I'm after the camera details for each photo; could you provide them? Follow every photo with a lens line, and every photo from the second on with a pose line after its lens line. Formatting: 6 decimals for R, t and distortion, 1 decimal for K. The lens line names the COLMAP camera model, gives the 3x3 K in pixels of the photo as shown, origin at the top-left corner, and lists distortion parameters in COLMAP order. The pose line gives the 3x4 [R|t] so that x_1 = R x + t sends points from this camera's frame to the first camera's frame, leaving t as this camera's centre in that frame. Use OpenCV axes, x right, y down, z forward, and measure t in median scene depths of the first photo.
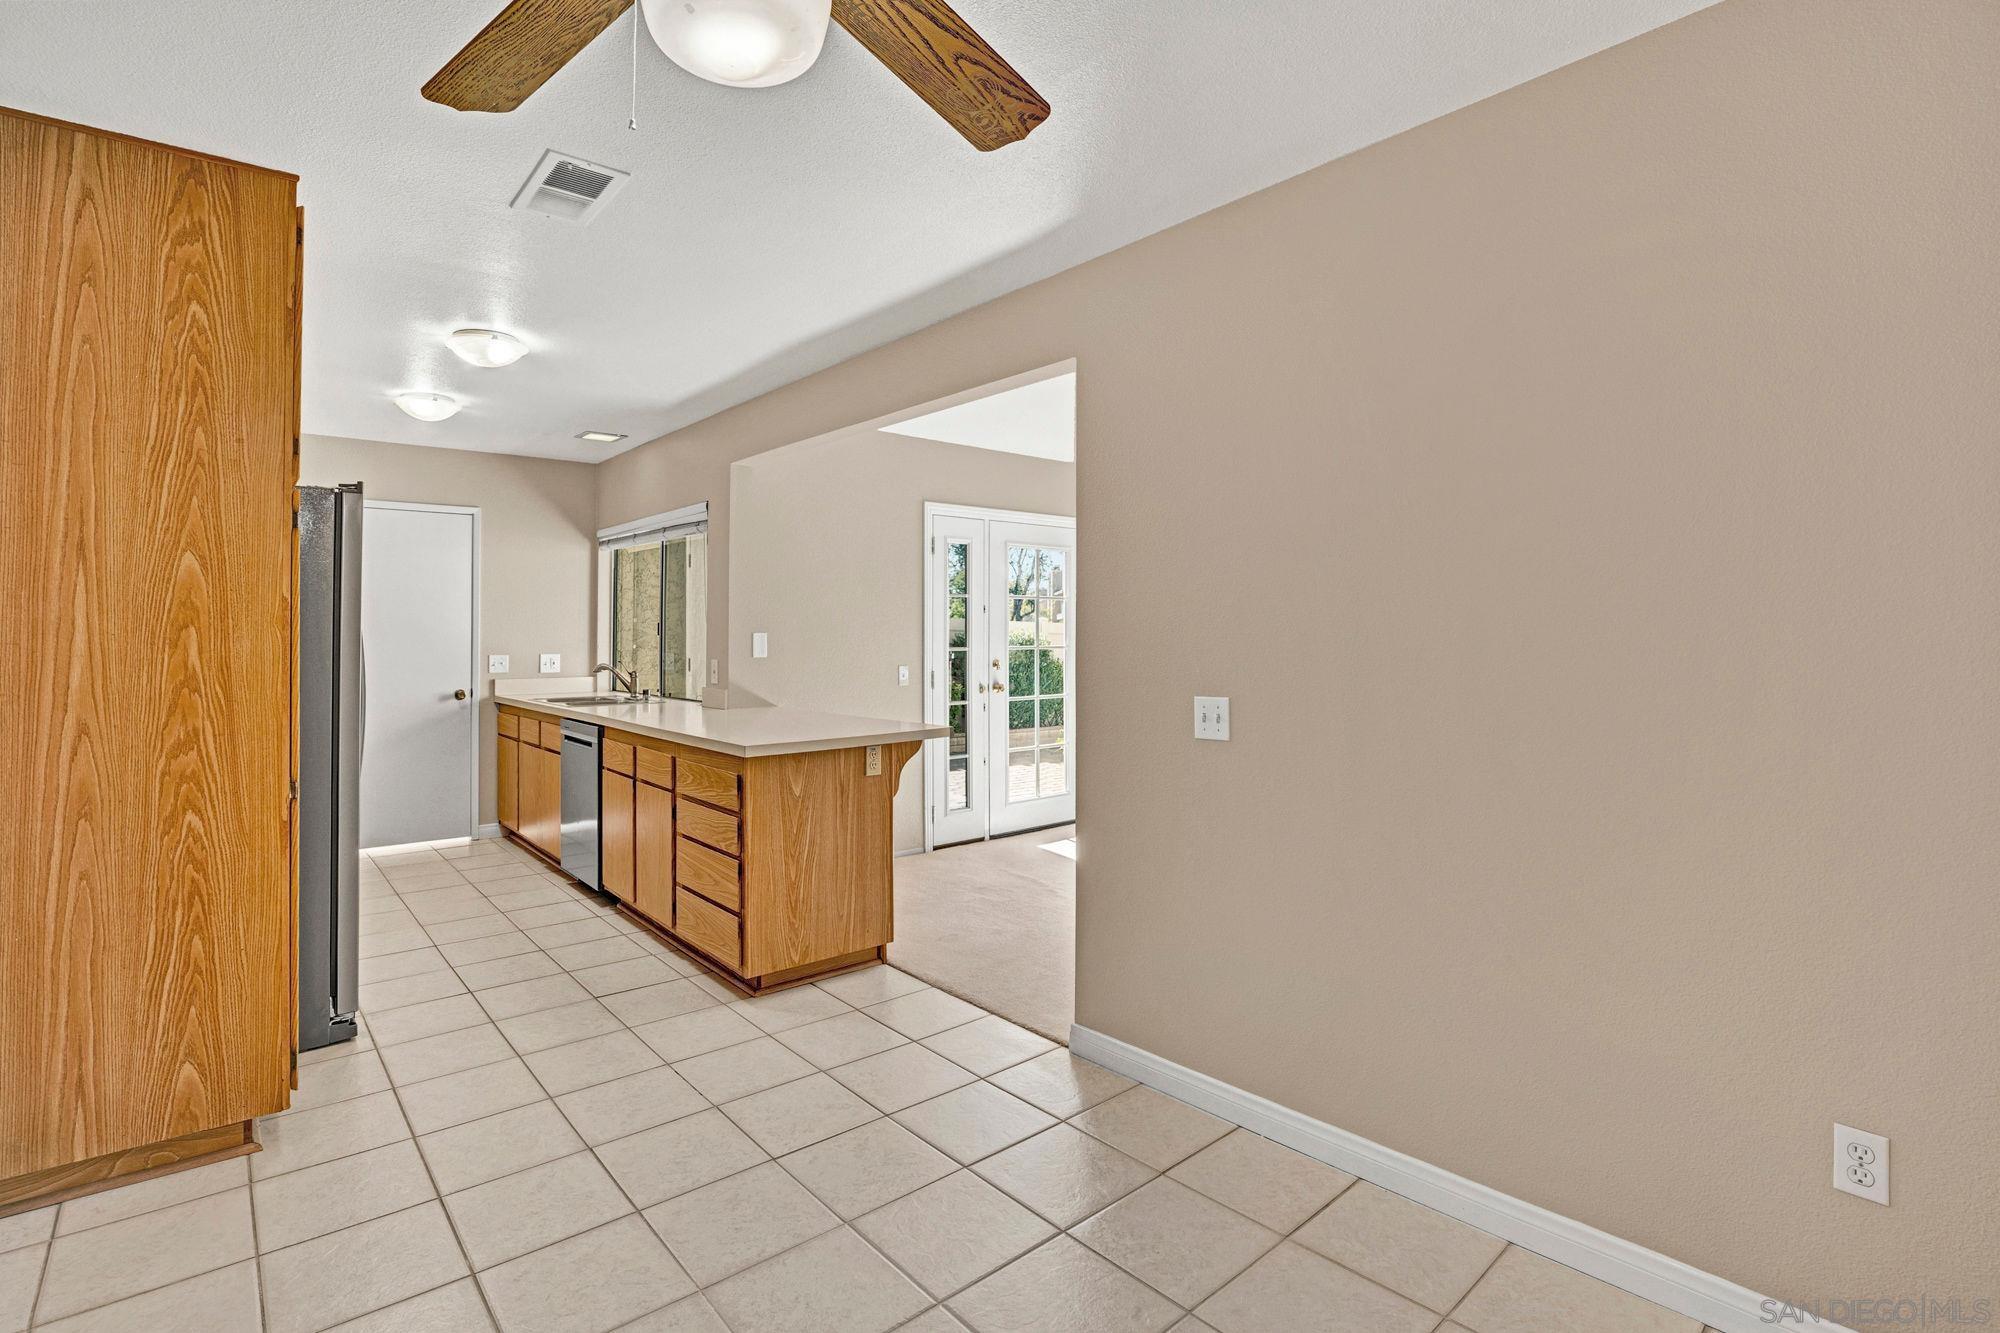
lens RADIAL K [[964.6, 0, 993.4], [0, 964.6, 635.5], [0, 0, 1]] dist [-0.019952, -0.000164]
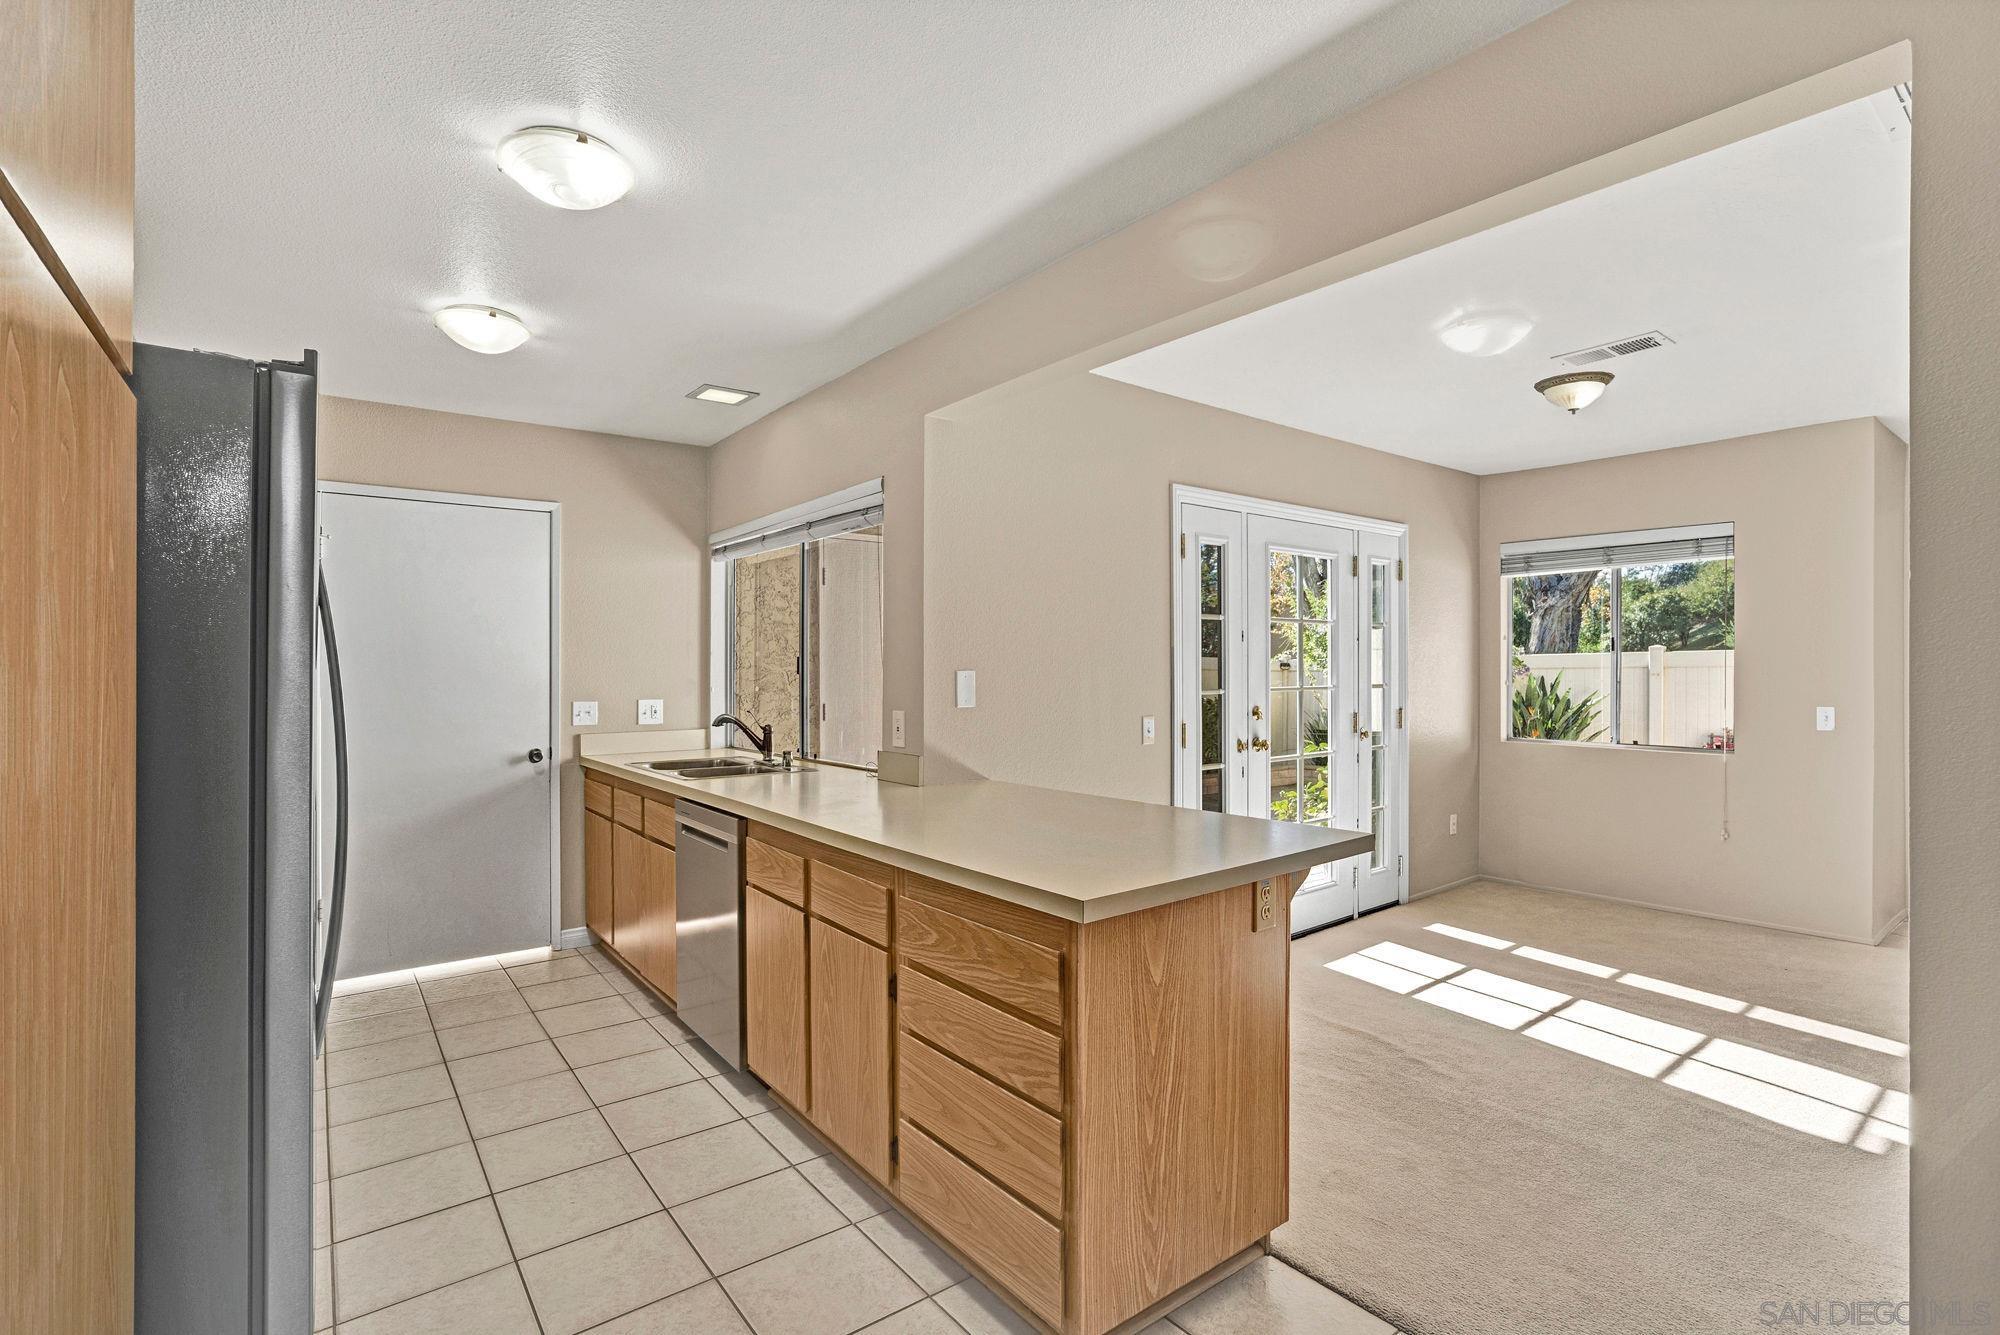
lens RADIAL K [[960.3, 0, 1011.6], [0, 960.3, 673.3], [0, 0, 1]] dist [-0.090649, 0.054146]
pose [[0.998842, -0.005747, -0.047764, -0.217472], [0.005848, 0.999981, 0.001975, -0.001900], [0.047751, -0.002252, 0.998857, 0.412363]]
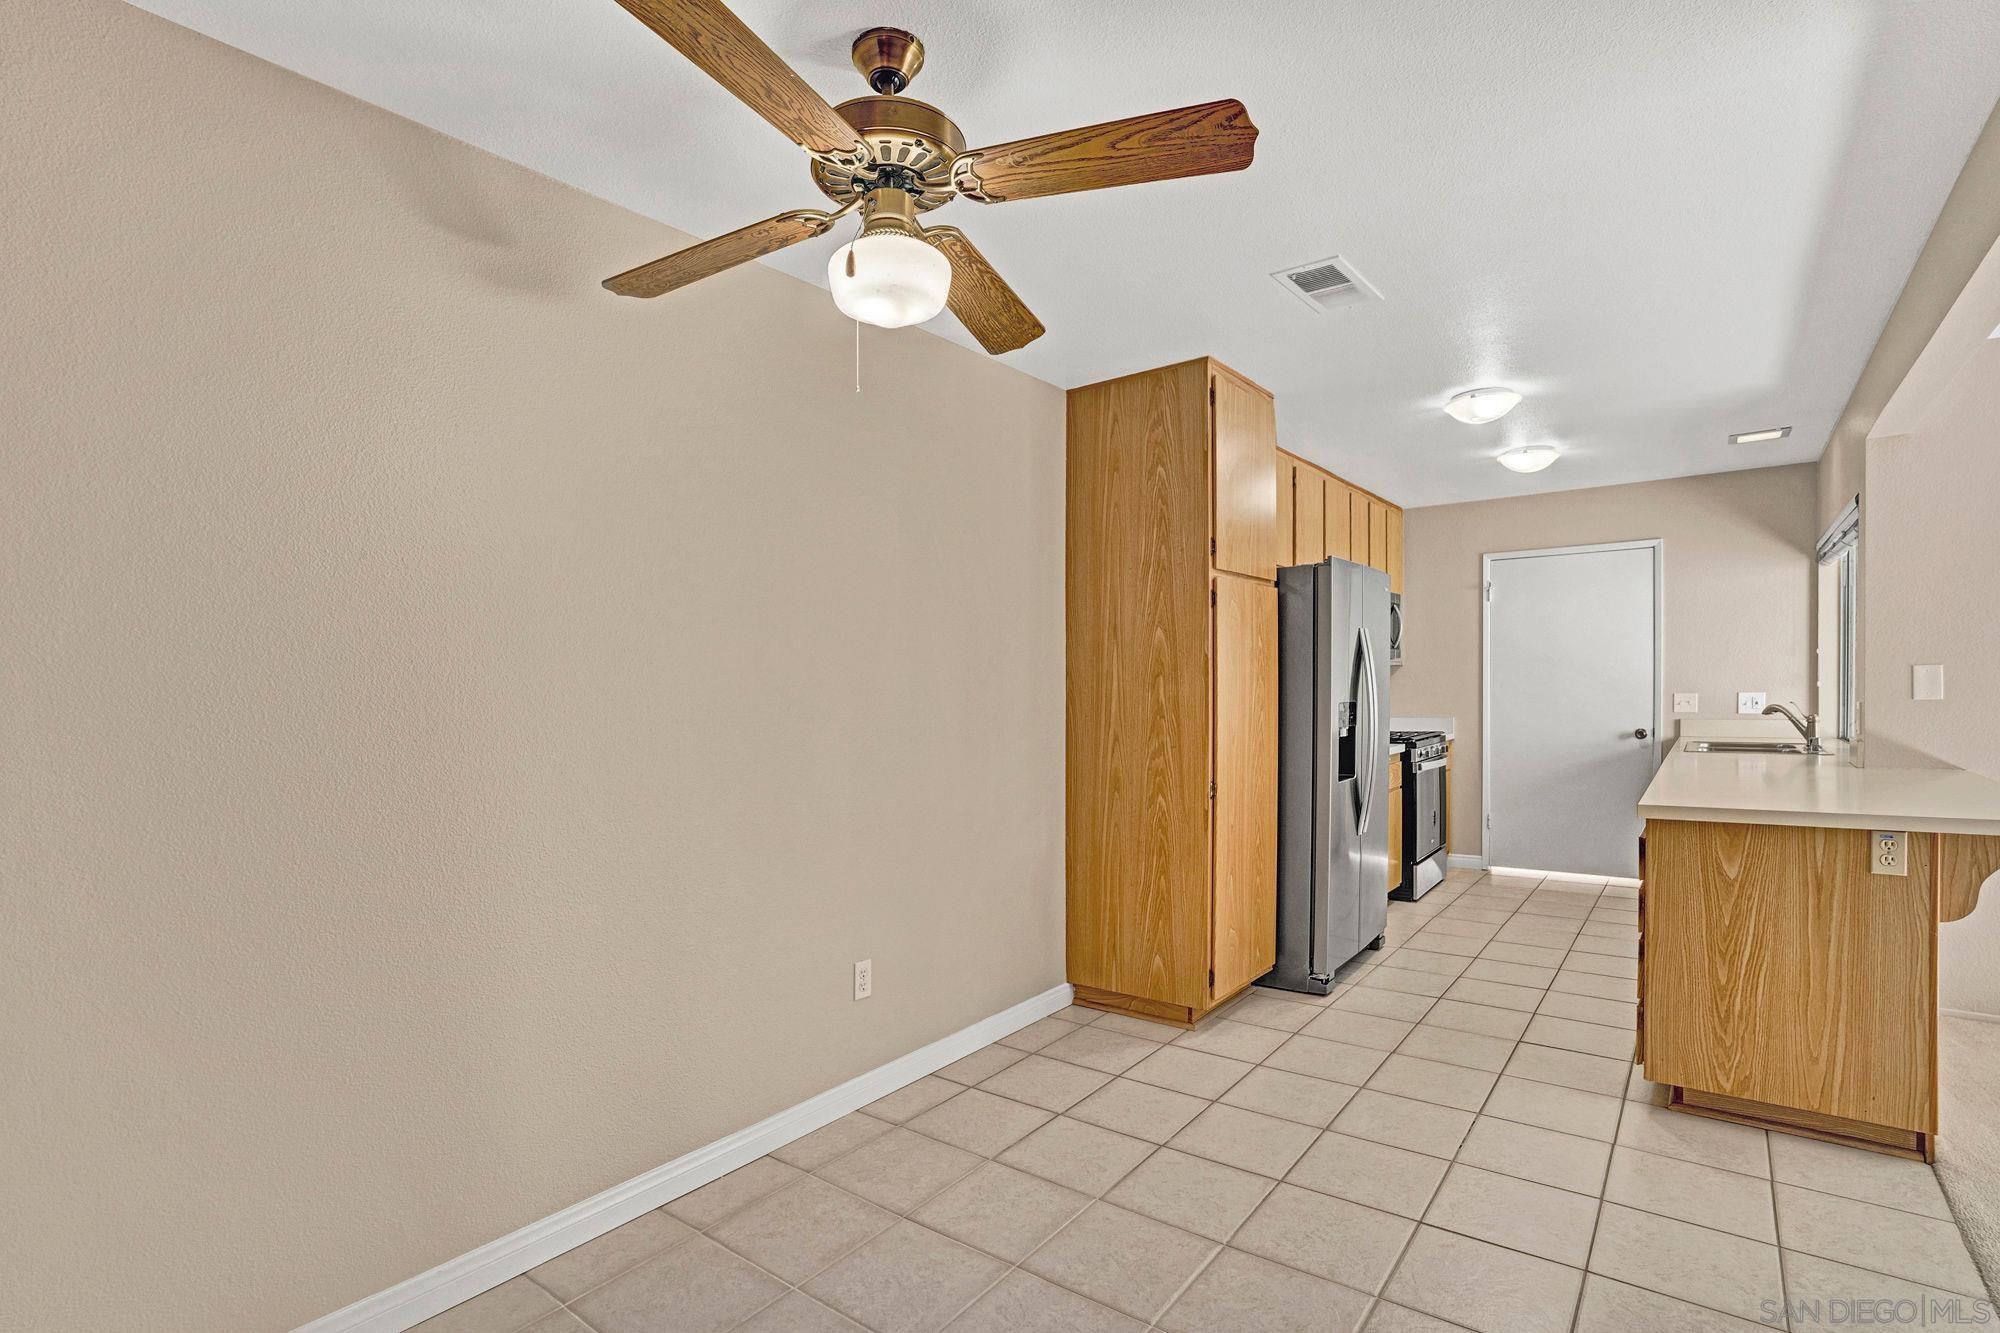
lens RADIAL K [[958.7, 0, 1010.0], [0, 958.7, 683.9], [0, 0, 1]] dist [-0.064366, 0.026845]
pose [[0.217534, -0.004069, -0.976044, 0.341258], [0.016936, 0.999857, -0.000393, 0.000332], [0.975906, -0.016445, 0.217571, 0.230986]]
